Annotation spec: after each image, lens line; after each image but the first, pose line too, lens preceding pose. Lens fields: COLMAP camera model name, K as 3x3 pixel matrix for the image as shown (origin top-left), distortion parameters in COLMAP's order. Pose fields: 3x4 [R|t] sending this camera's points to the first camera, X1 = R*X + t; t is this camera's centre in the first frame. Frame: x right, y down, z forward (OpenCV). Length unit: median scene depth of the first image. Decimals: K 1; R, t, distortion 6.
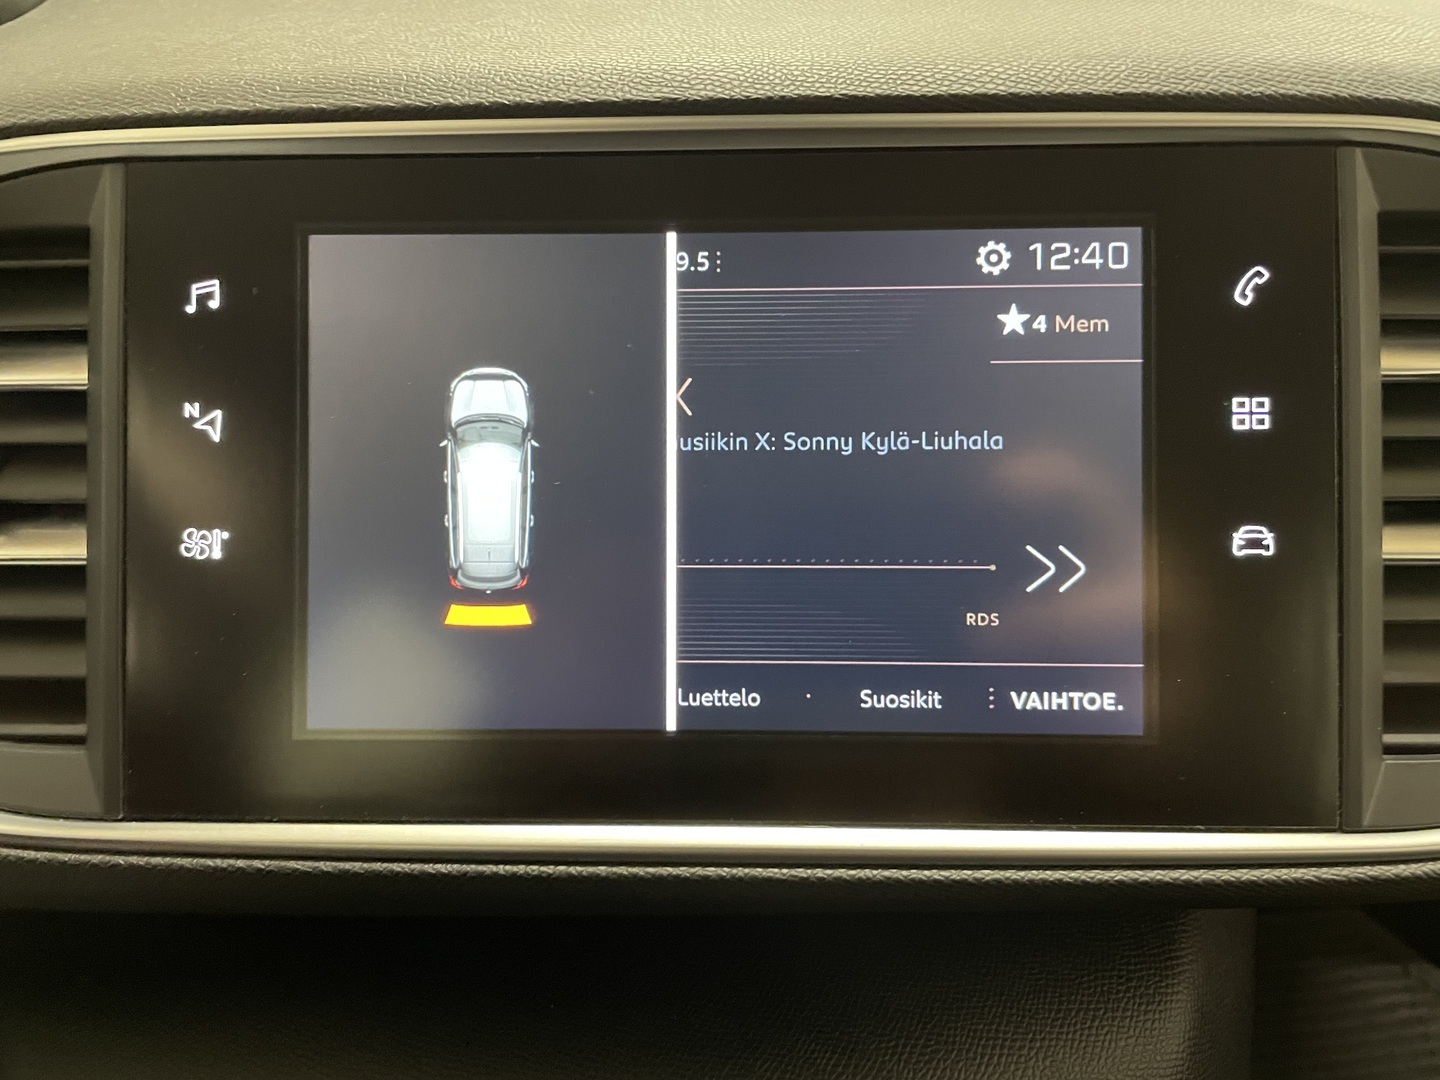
lens RADIAL K [[1094.8, 0, 721.3], [0, 1094.8, 545.6], [0, 0, 1]] dist [-0.041175, -0.007036]
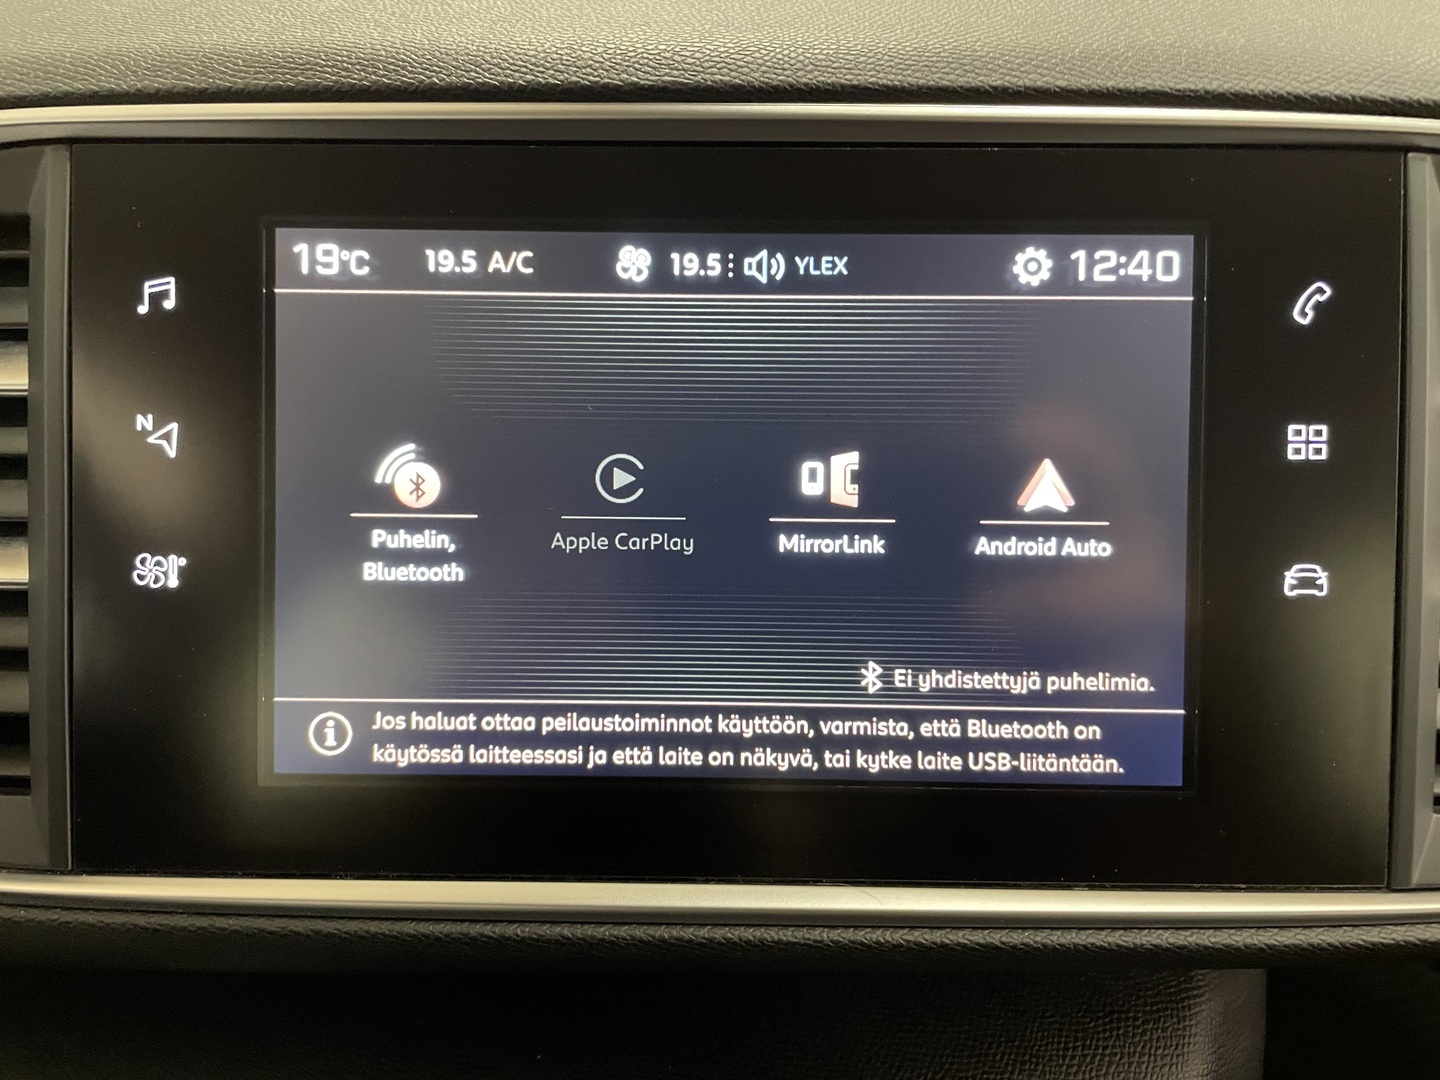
lens RADIAL K [[1094.8, 0, 717.4], [0, 1094.8, 534.9], [0, 0, 1]] dist [-0.041175, -0.007036]
pose [[0.999650, 0.009964, 0.024514, -0.034240], [-0.010642, 0.999561, 0.027659, -0.061678], [-0.024228, -0.027910, 0.999317, 0.088217]]
